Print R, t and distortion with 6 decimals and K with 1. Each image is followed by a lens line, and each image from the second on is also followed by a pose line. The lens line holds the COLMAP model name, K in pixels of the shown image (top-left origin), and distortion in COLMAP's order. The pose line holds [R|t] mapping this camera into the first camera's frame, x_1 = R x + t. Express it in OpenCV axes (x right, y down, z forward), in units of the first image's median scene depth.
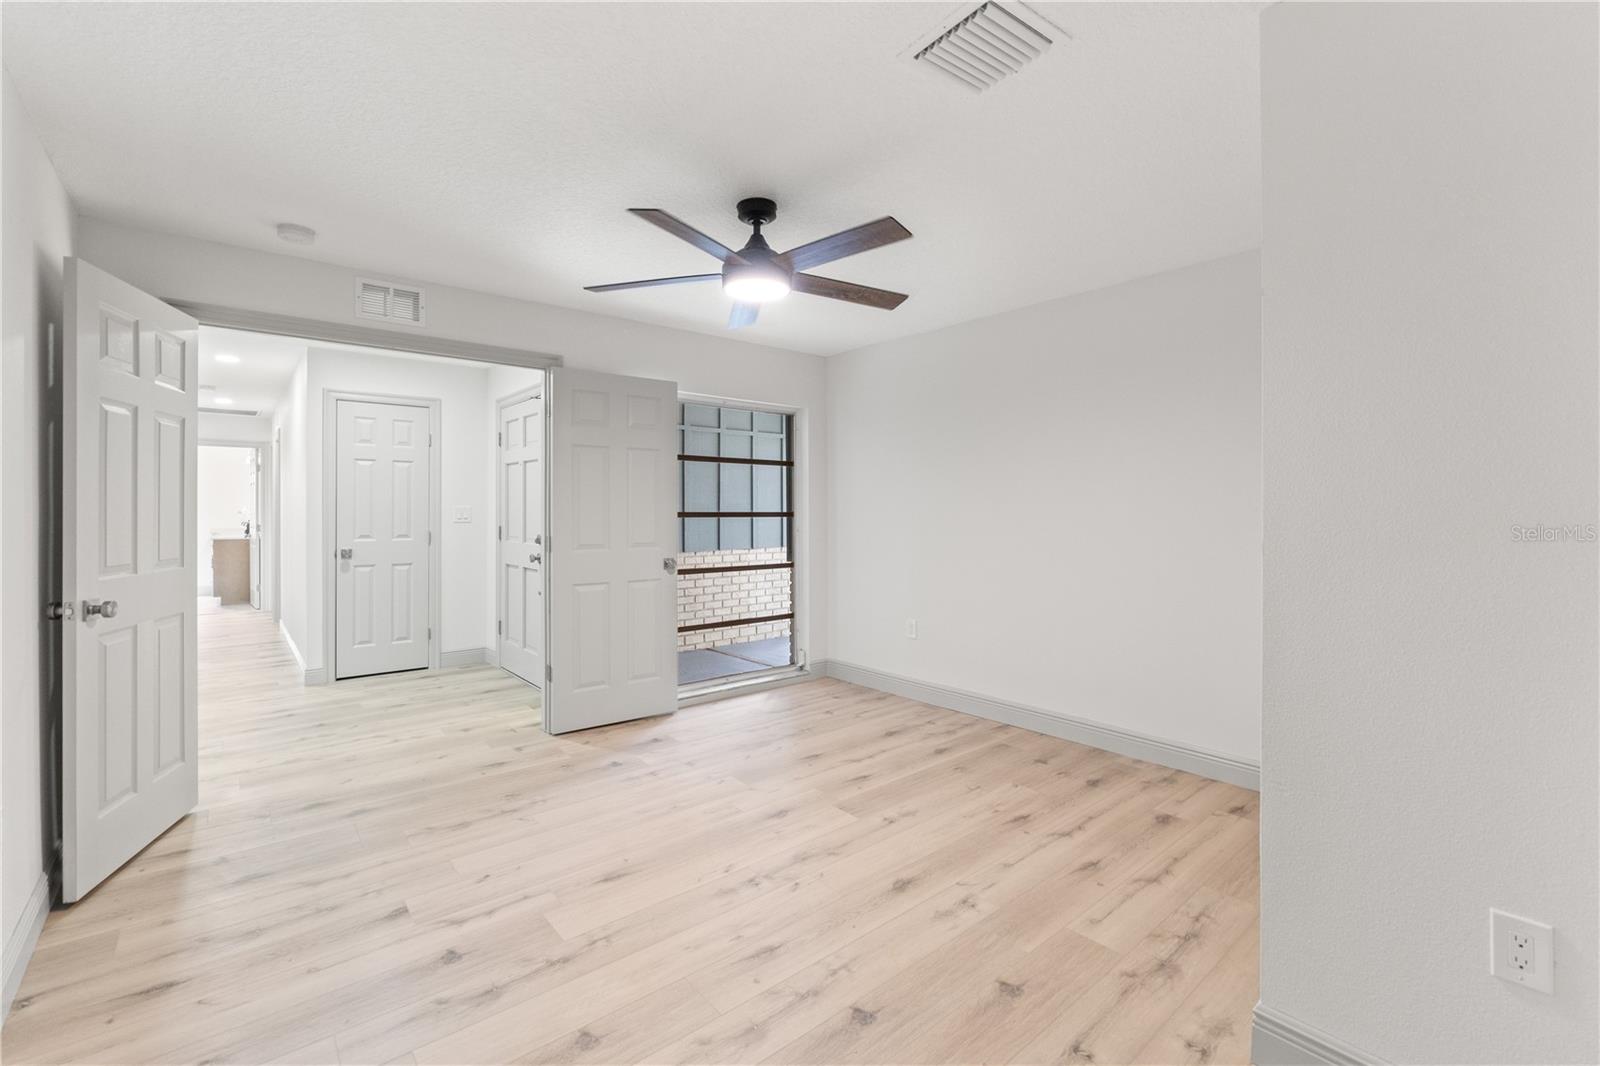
lens RADIAL K [[693.7, 0, 804.0], [0, 693.7, 511.9], [0, 0, 1]] dist [-0.004981, 0.000127]
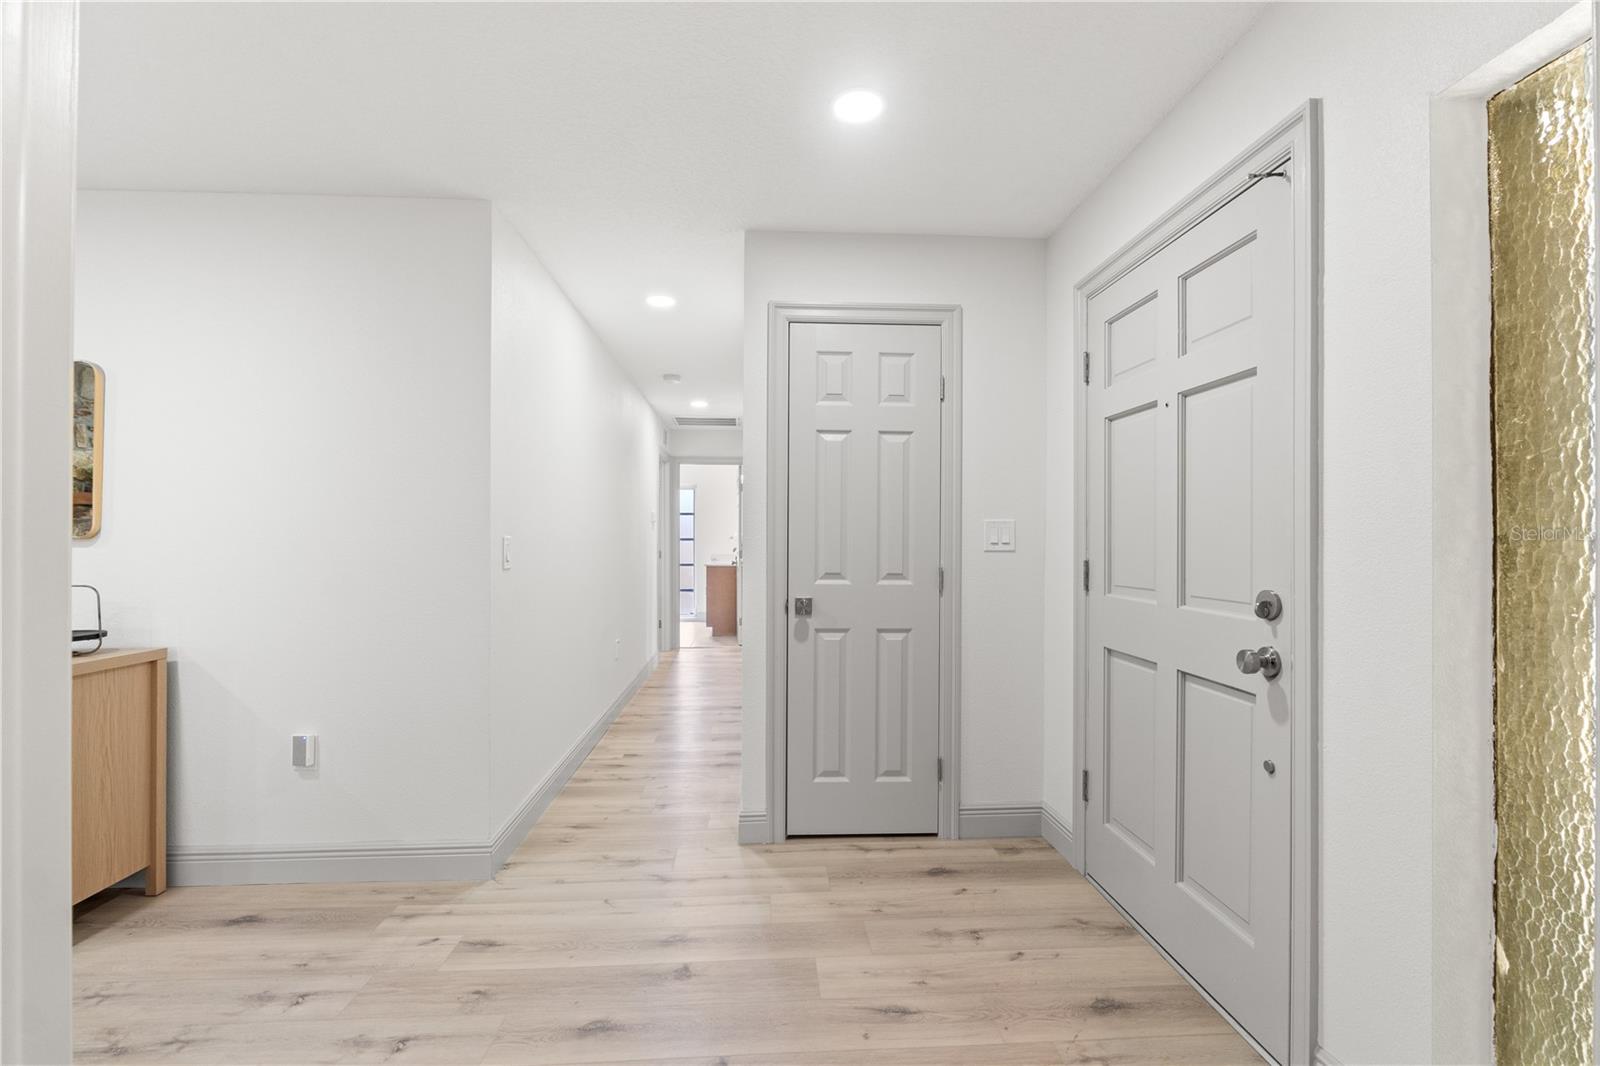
lens RADIAL K [[693.7, 0, 797.7], [0, 693.7, 536.5], [0, 0, 1]] dist [-0.004981, 0.000127]
pose [[0.804668, -0.001093, -0.593724, -0.349543], [-0.003431, 0.999973, -0.006490, 0.009766], [0.593716, 0.007259, 0.804642, 0.571441]]
